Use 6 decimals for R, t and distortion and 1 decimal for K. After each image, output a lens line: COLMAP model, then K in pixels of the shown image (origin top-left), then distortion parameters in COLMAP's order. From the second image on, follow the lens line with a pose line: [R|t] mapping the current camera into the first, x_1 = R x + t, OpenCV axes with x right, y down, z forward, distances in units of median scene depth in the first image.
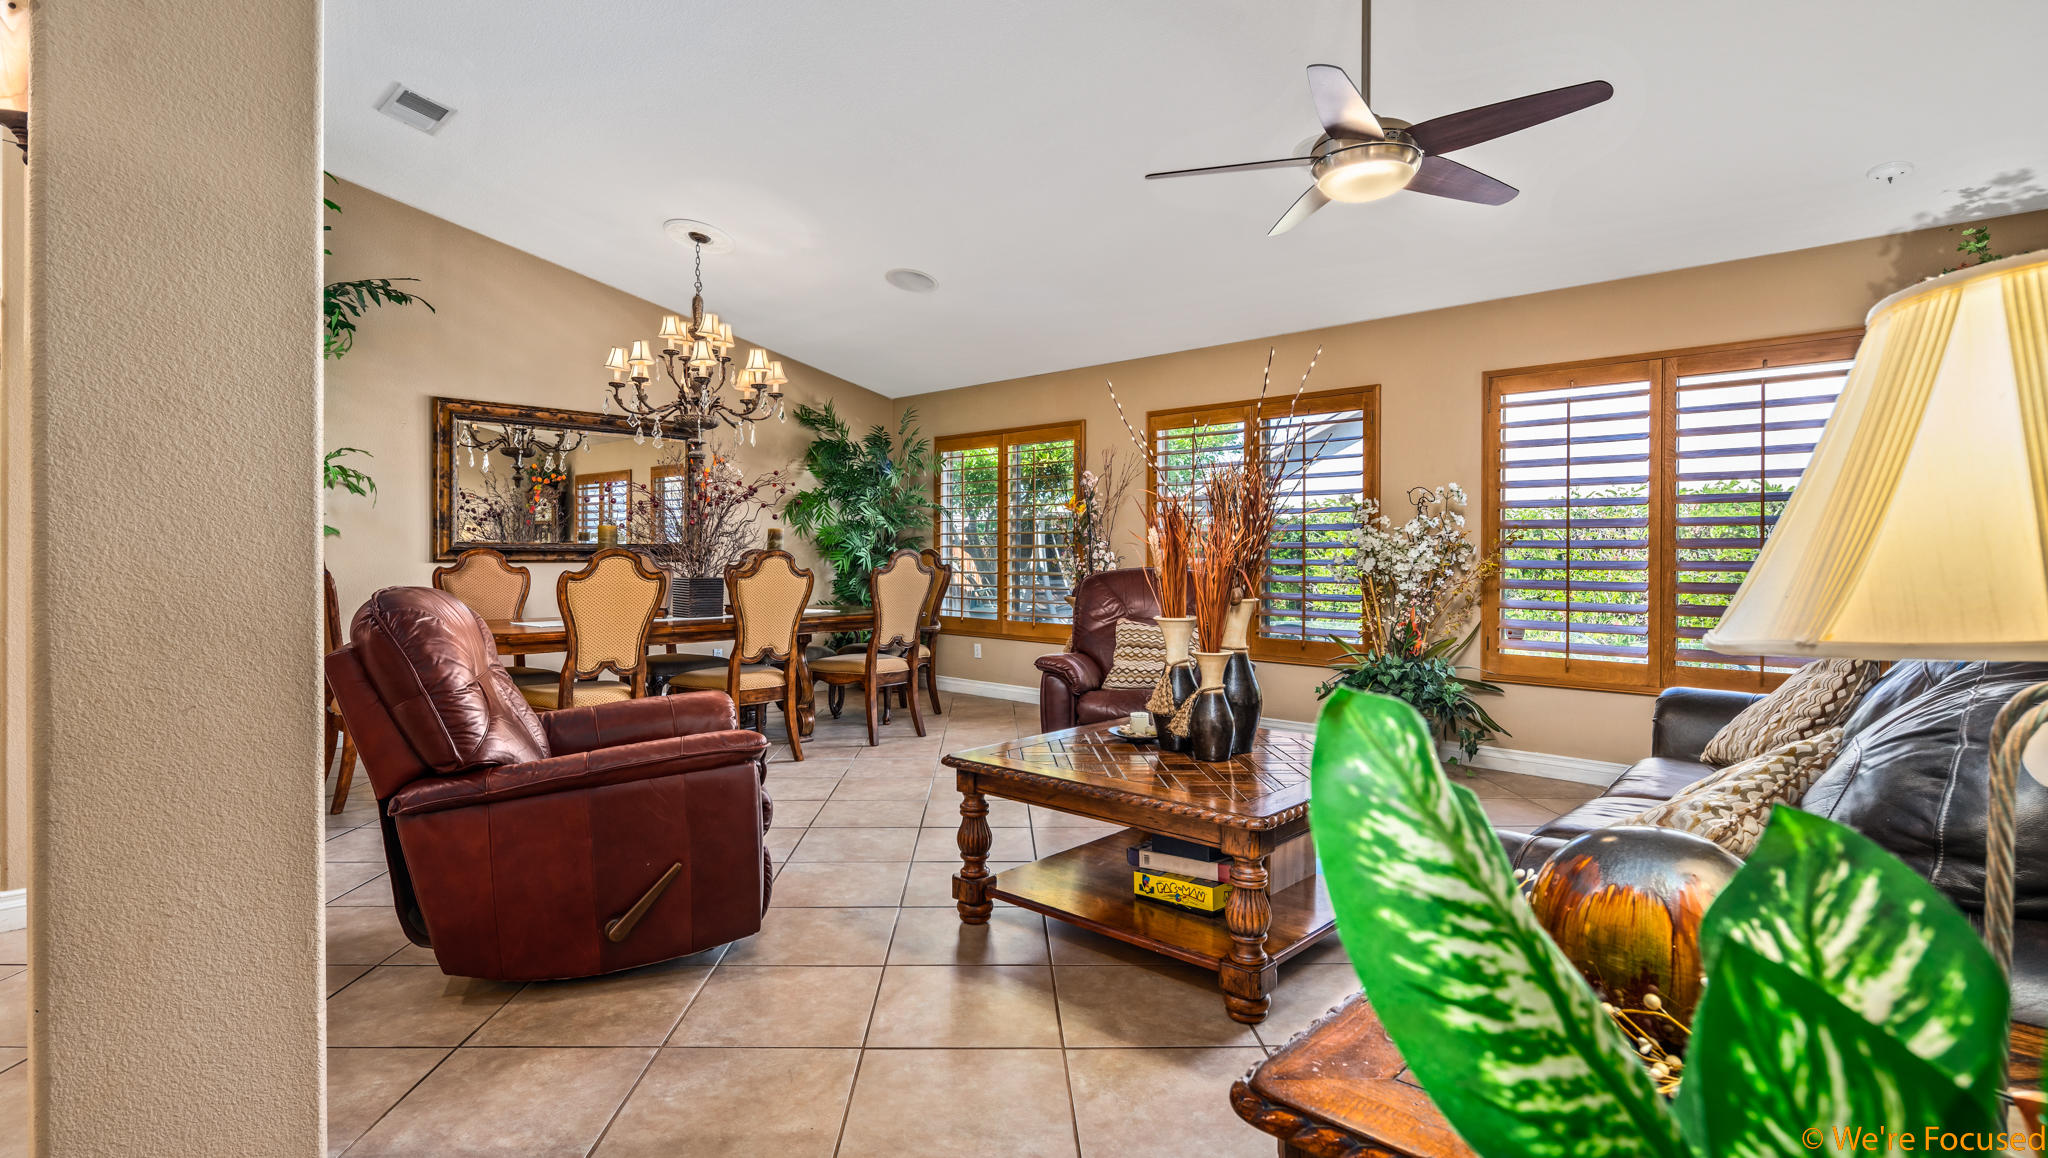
lens RADIAL K [[987.4, 0, 1024.0], [0, 987.4, 579.0], [0, 0, 1]] dist [0.001226, -0.000151]
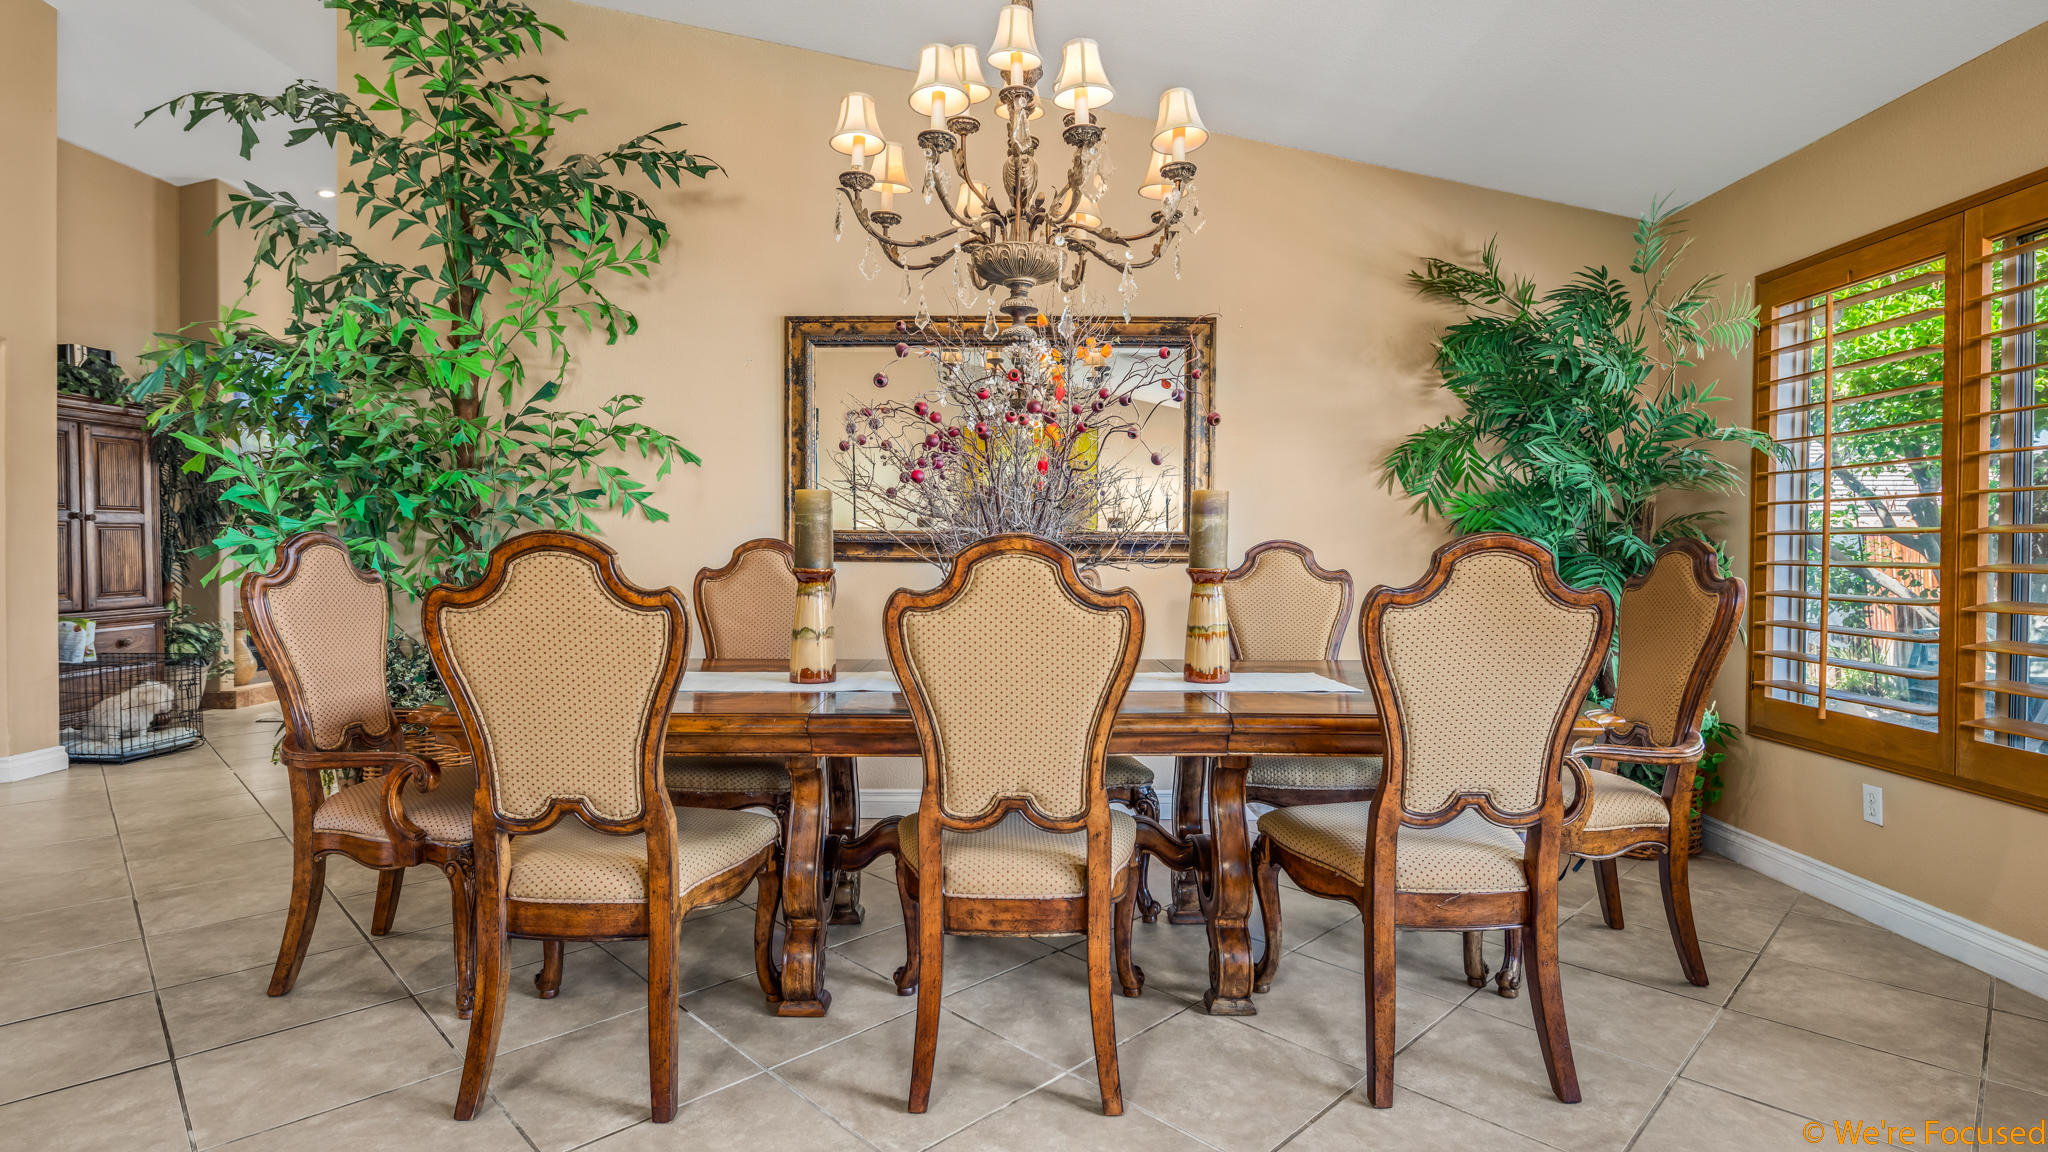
lens RADIAL K [[987.4, 0, 1024.0], [0, 987.4, 576.0], [0, 0, 1]] dist [0.001226, -0.000151]
pose [[0.668010, 0.022722, -0.743805, 0.021576], [-0.024907, 0.999656, 0.008169, -0.014521], [0.743735, 0.013069, 0.668346, 0.642422]]
